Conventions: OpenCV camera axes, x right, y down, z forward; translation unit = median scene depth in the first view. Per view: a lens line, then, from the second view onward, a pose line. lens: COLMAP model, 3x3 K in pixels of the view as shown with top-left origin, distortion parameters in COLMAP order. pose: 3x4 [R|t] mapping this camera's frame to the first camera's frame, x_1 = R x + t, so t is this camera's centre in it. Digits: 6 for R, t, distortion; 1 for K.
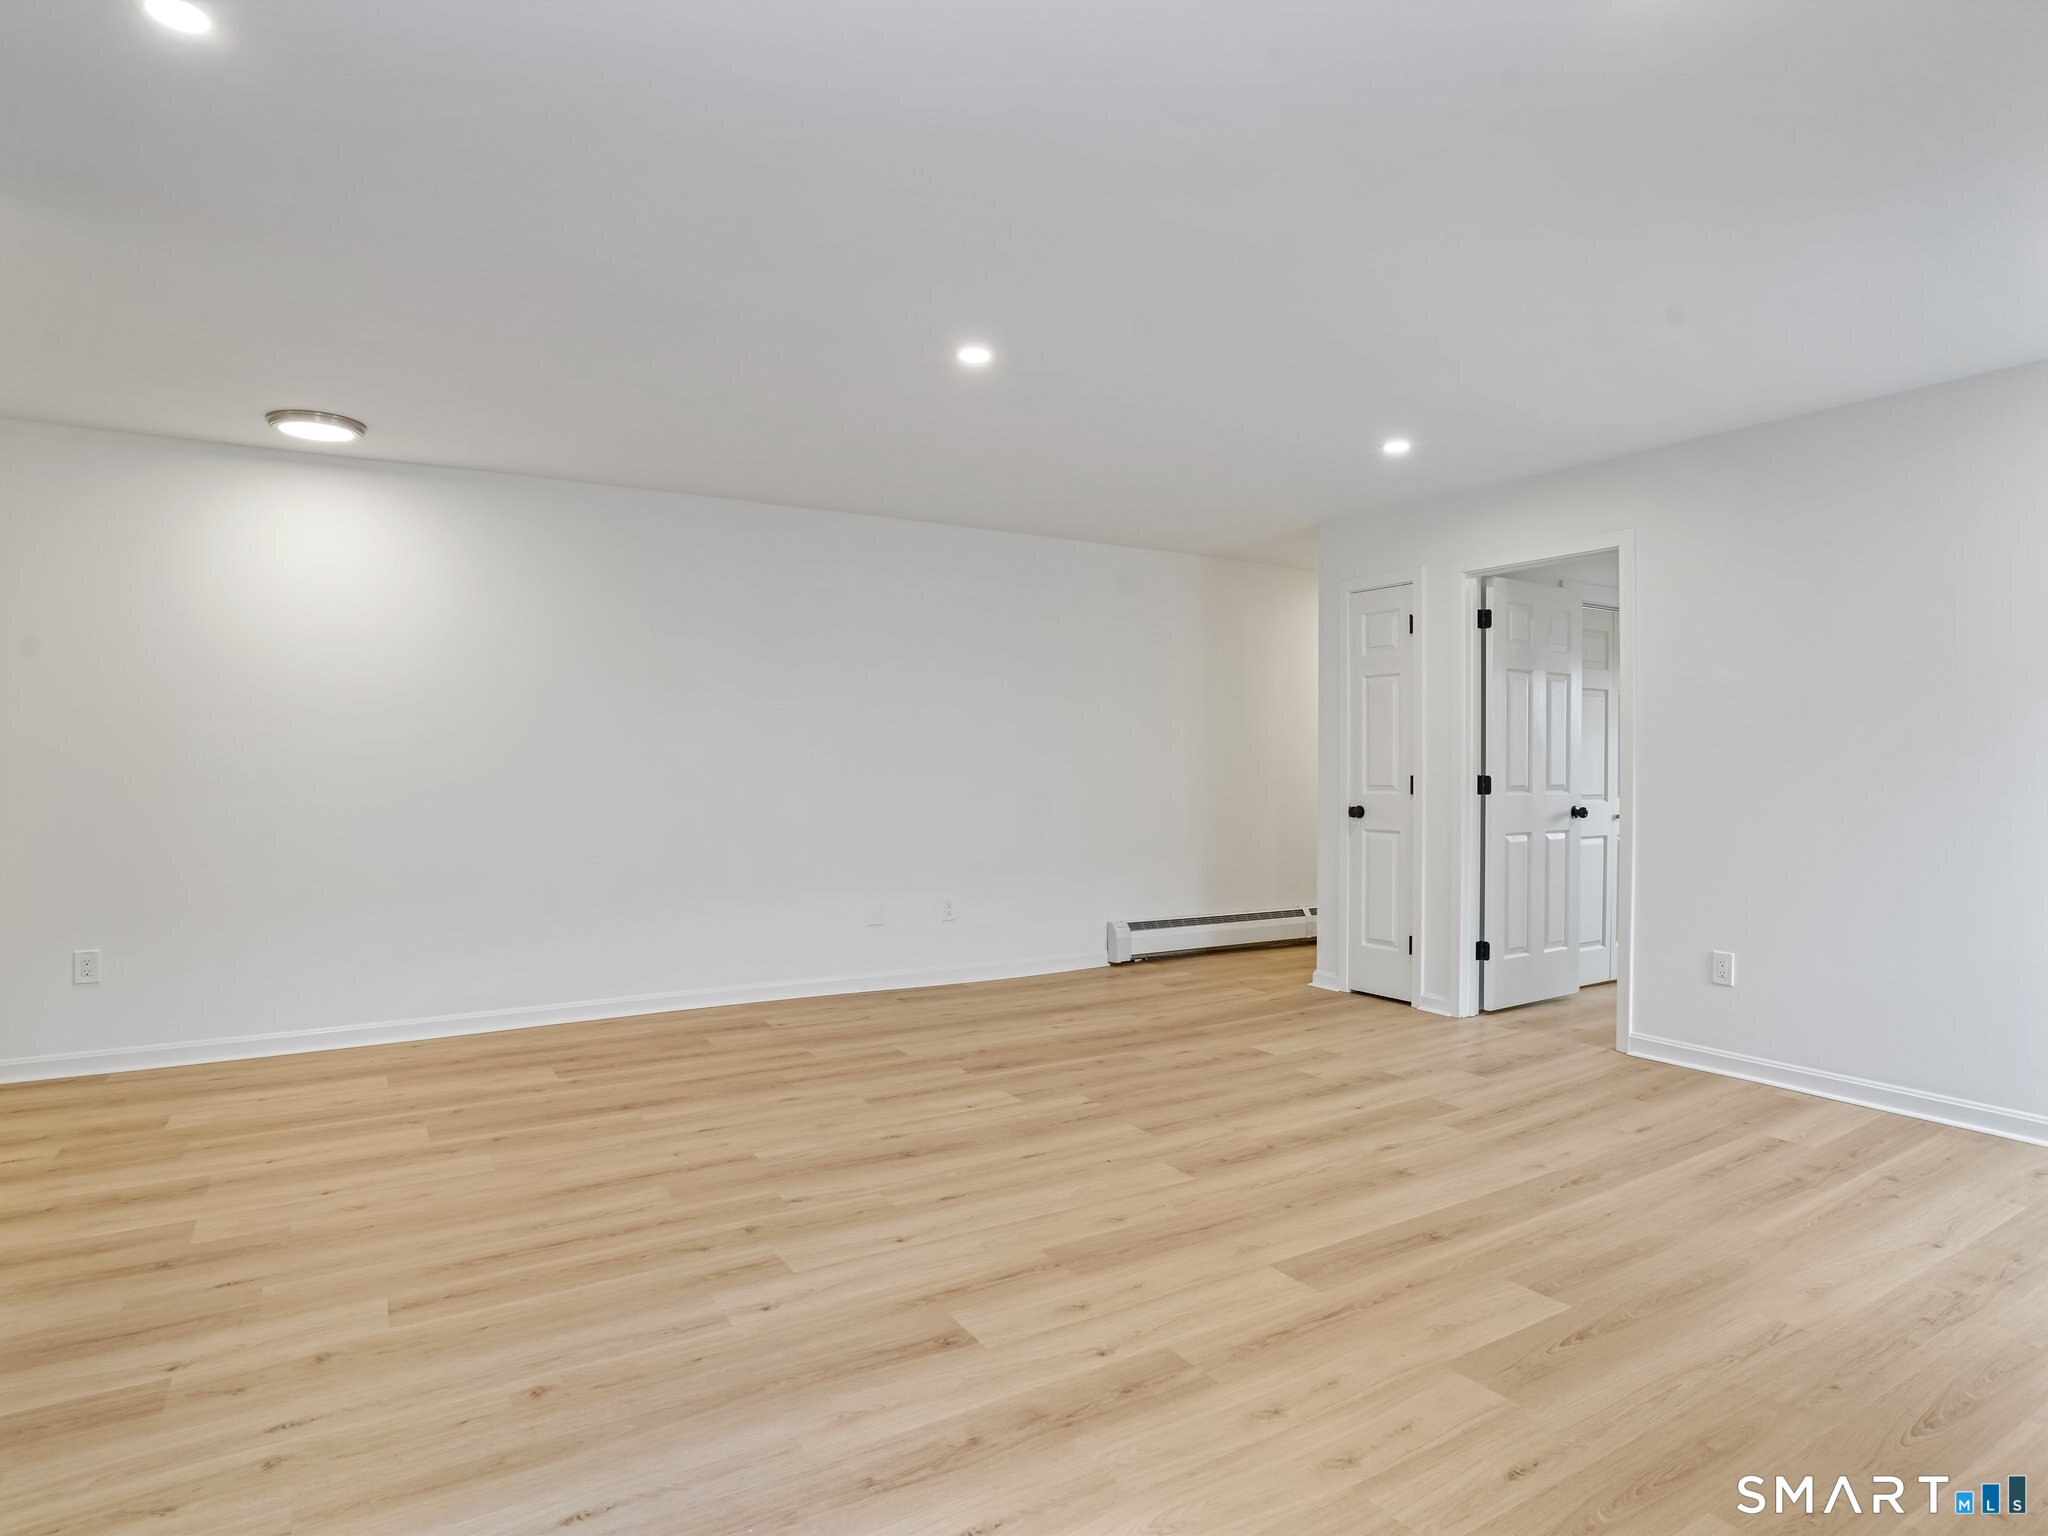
lens RADIAL K [[1174.7, 0, 962.7], [0, 1174.7, 768.2], [0, 0, 1]] dist [-0.060264, 0.025951]
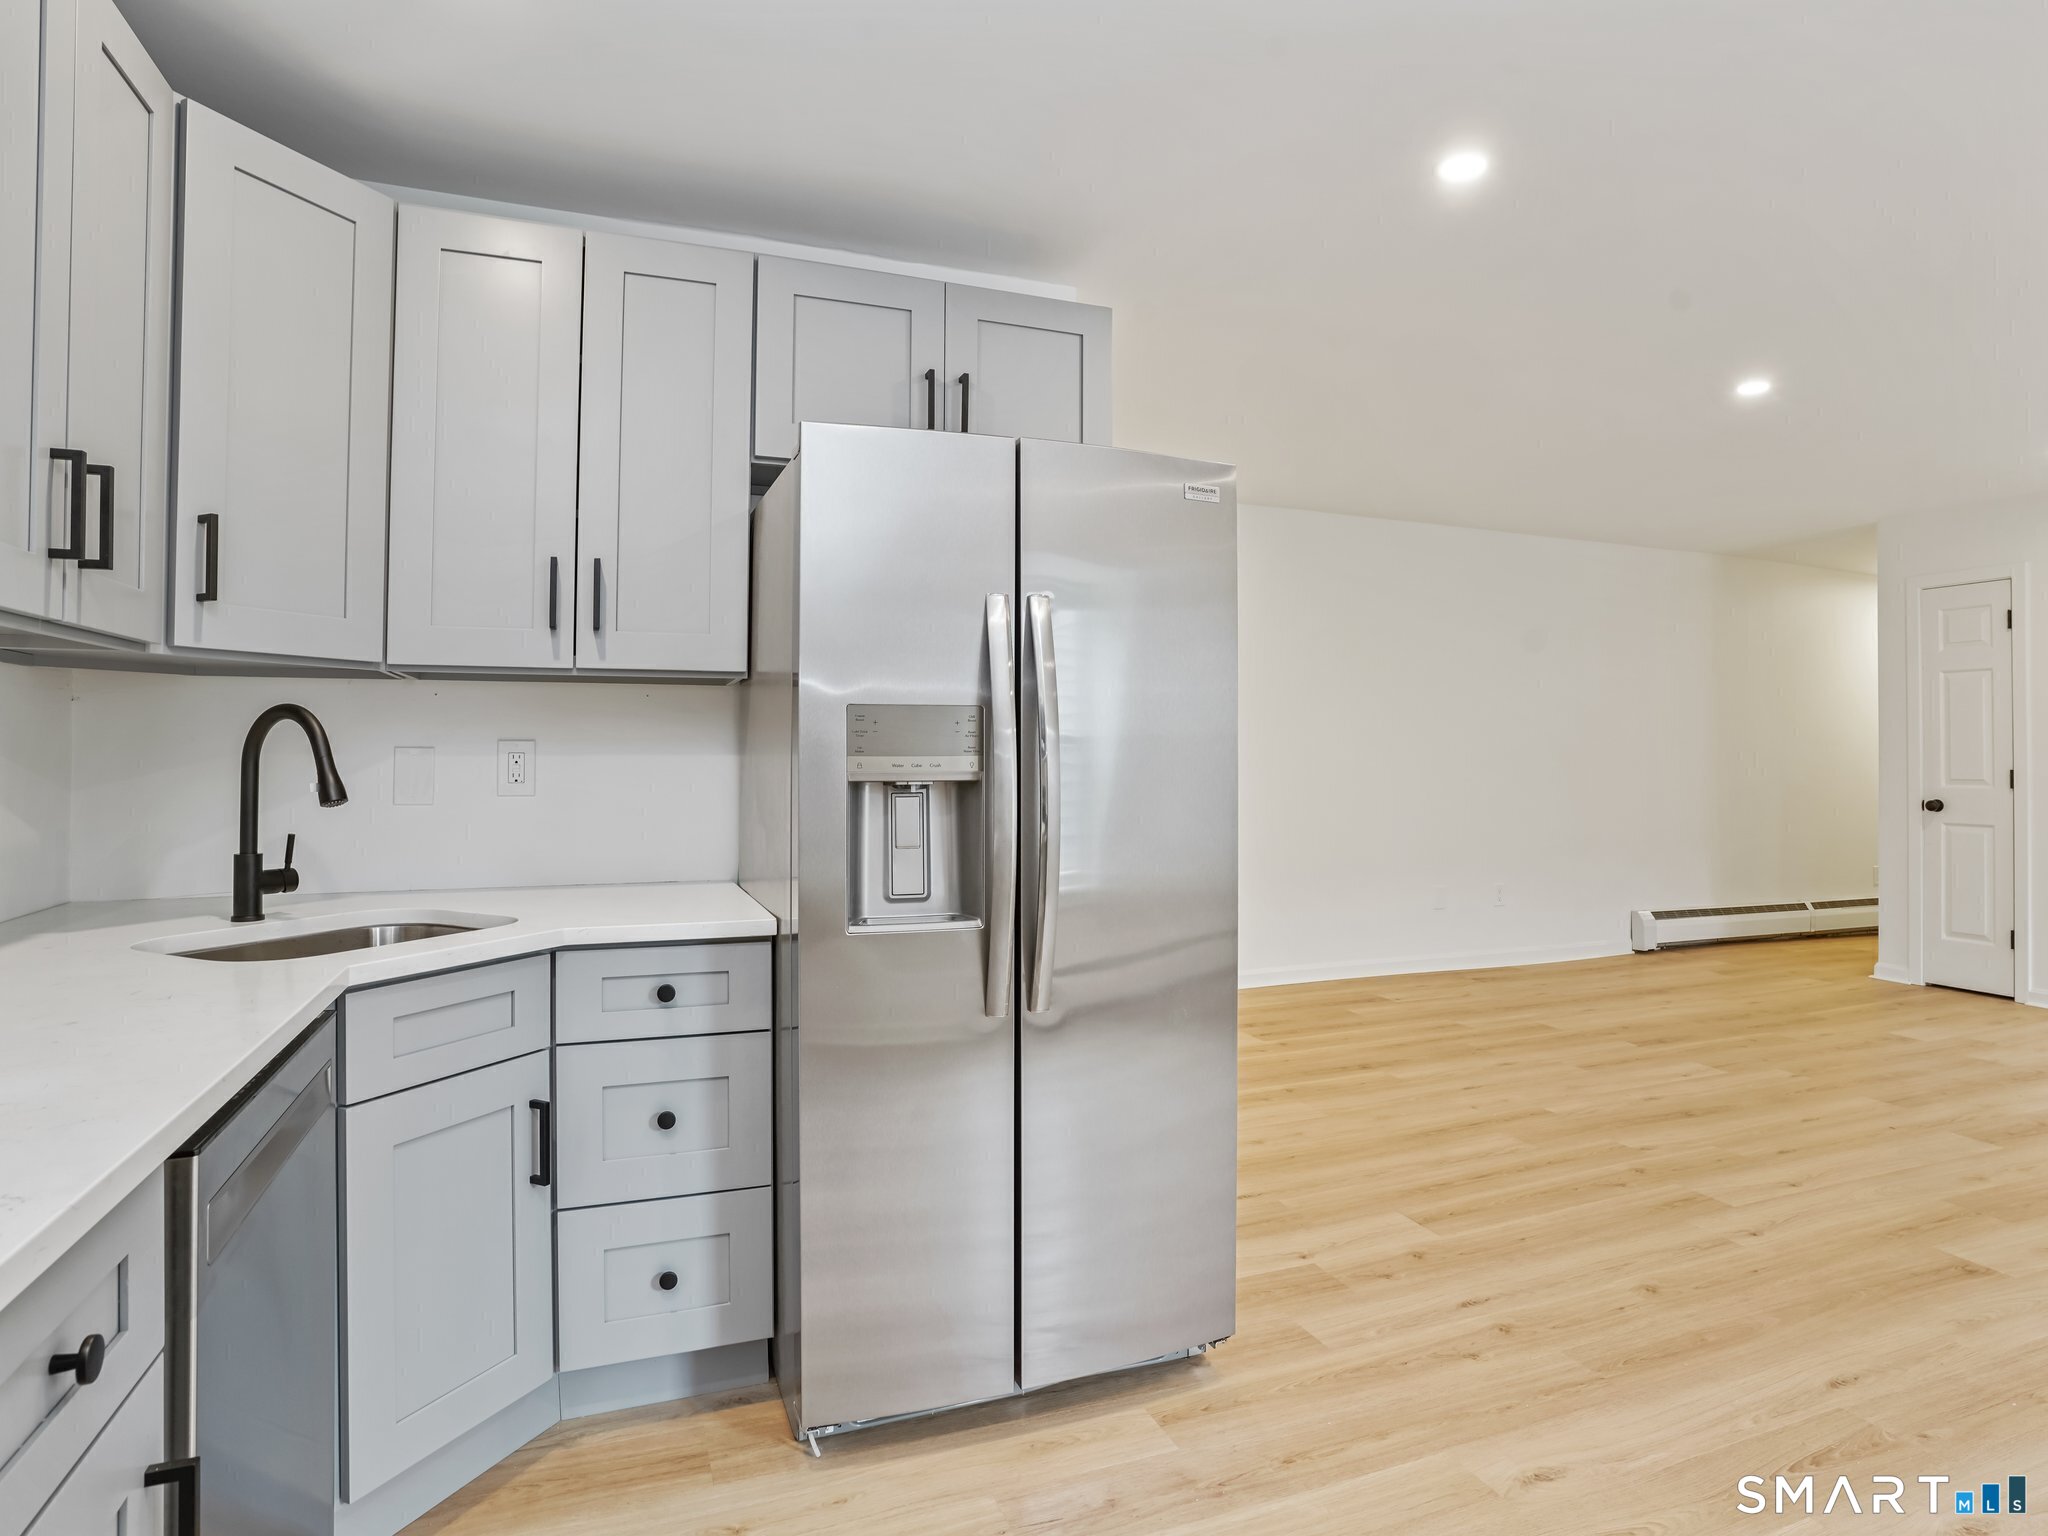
lens RADIAL K [[1174.7, 0, 965.8], [0, 1174.7, 733.9], [0, 0, 1]] dist [-0.060264, 0.025951]
pose [[0.987160, 0.001684, -0.159724, -0.439817], [-0.004972, 0.999784, -0.020191, -0.000868], [0.159655, 0.020726, 0.986955, -0.143144]]
